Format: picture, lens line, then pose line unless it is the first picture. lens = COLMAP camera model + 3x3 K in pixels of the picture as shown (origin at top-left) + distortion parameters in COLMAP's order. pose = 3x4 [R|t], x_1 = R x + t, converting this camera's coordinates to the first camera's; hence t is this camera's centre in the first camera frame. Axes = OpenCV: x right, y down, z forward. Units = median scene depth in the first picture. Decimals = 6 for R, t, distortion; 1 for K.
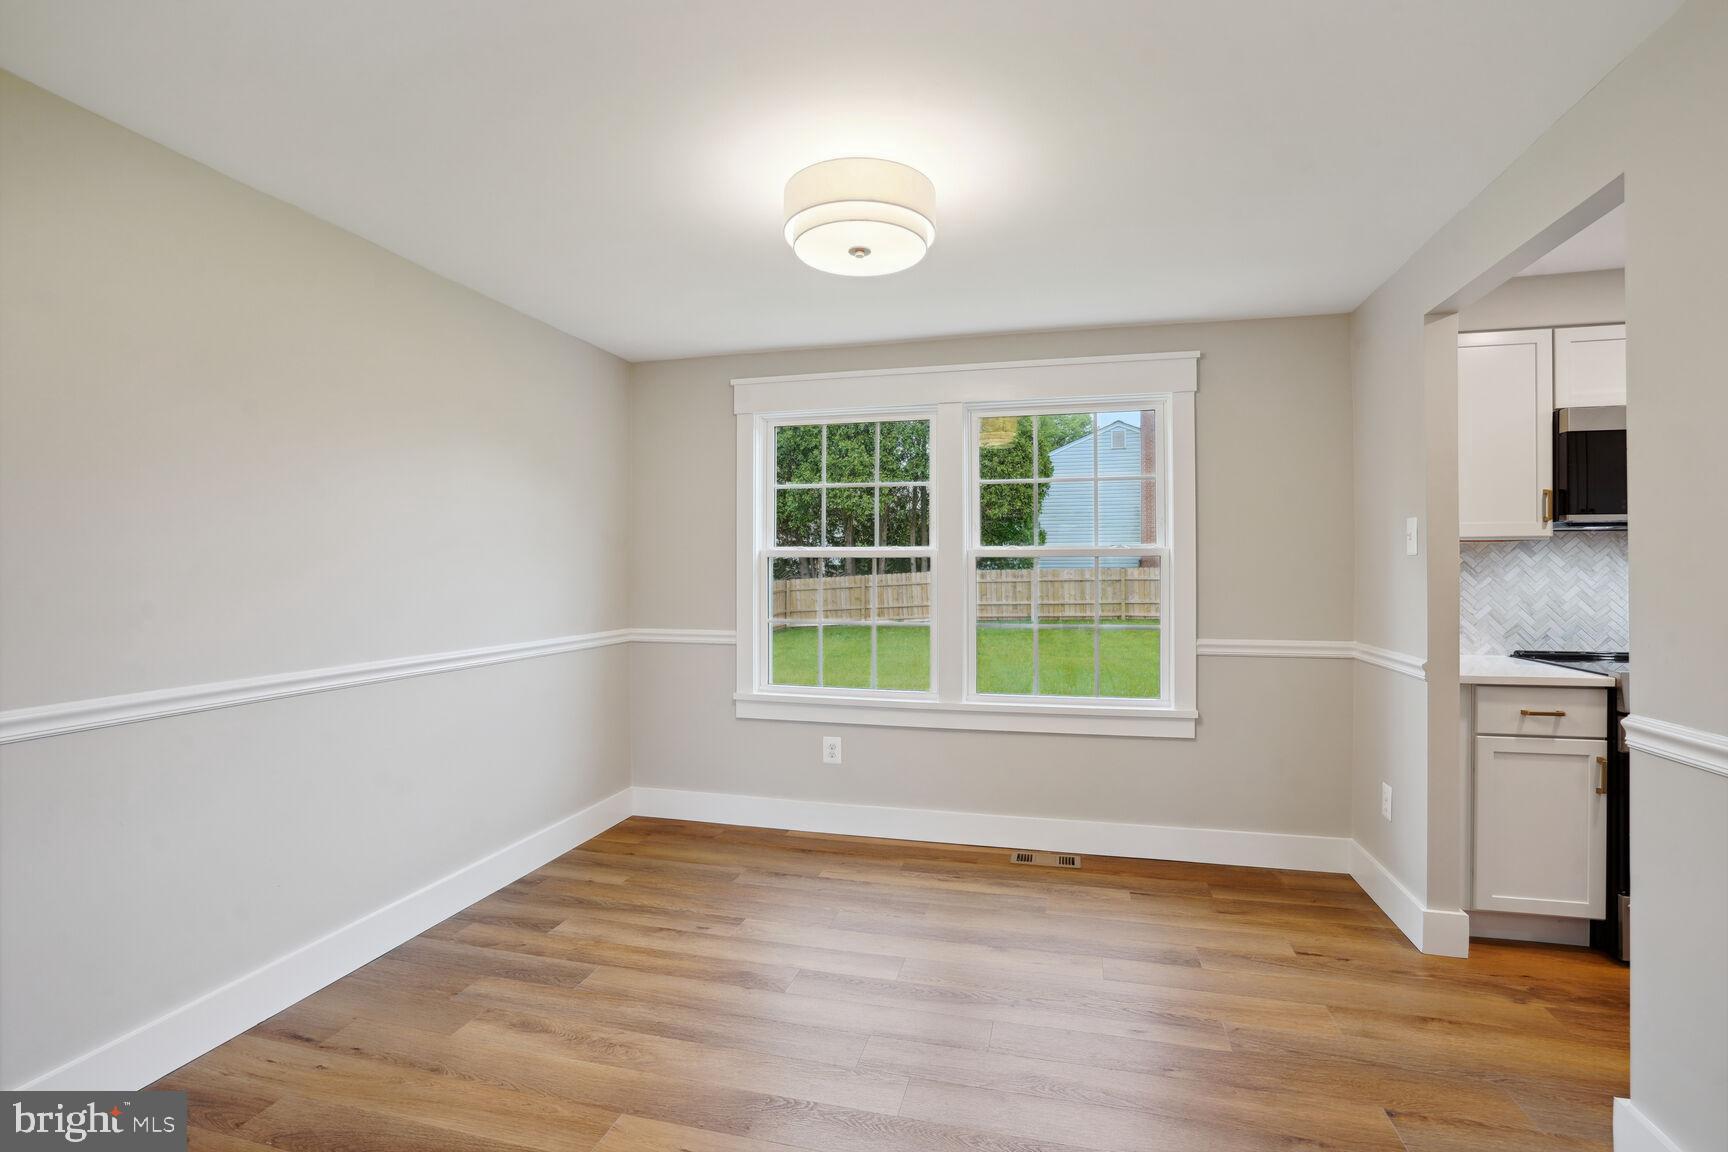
lens RADIAL K [[785.3, 0, 864.0], [0, 785.3, 576.0], [0, 0, 1]] dist [-0.017895, 0.013086]
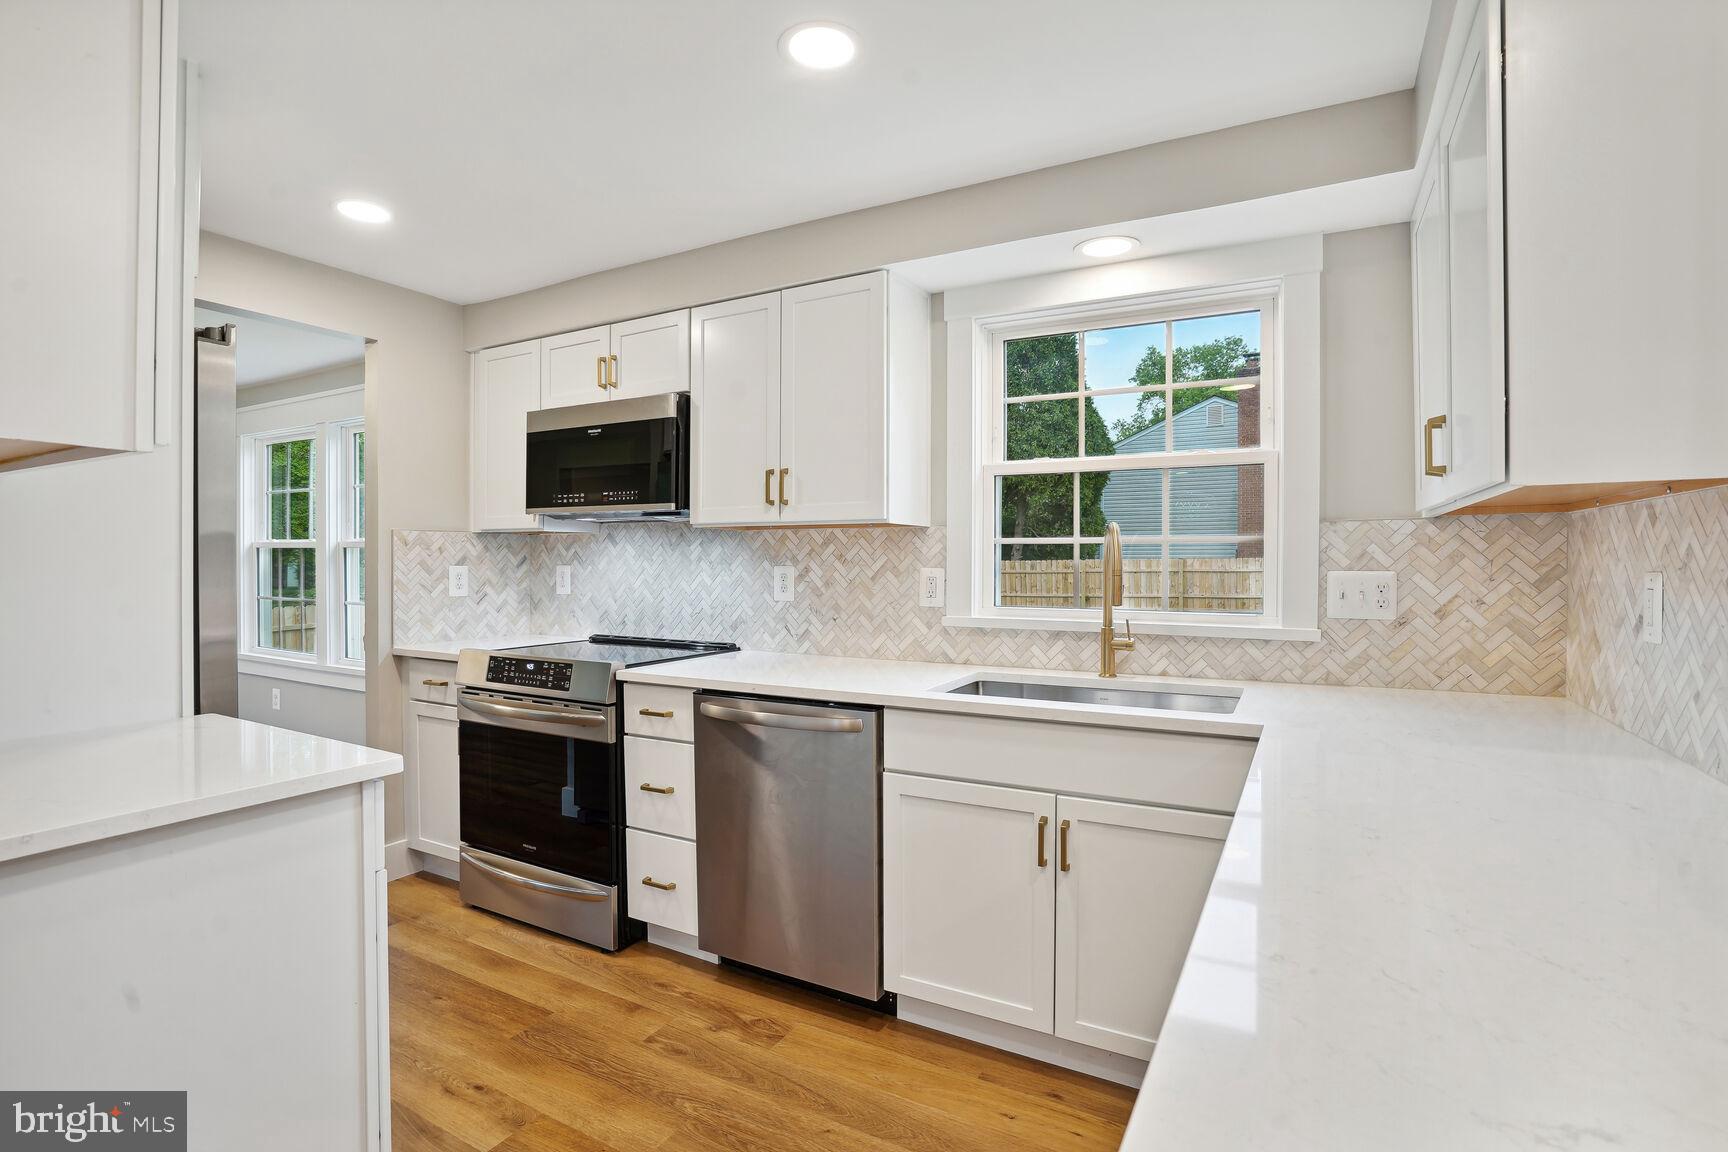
lens RADIAL K [[812.7, 0, 864.7], [0, 812.7, 567.5], [0, 0, 1]] dist [-0.034513, 0.015018]
pose [[0.960554, 0.008129, -0.277976, 1.479942], [-0.007417, 0.999966, 0.003615, -0.002672], [0.277996, -0.001411, 0.960581, 0.032088]]
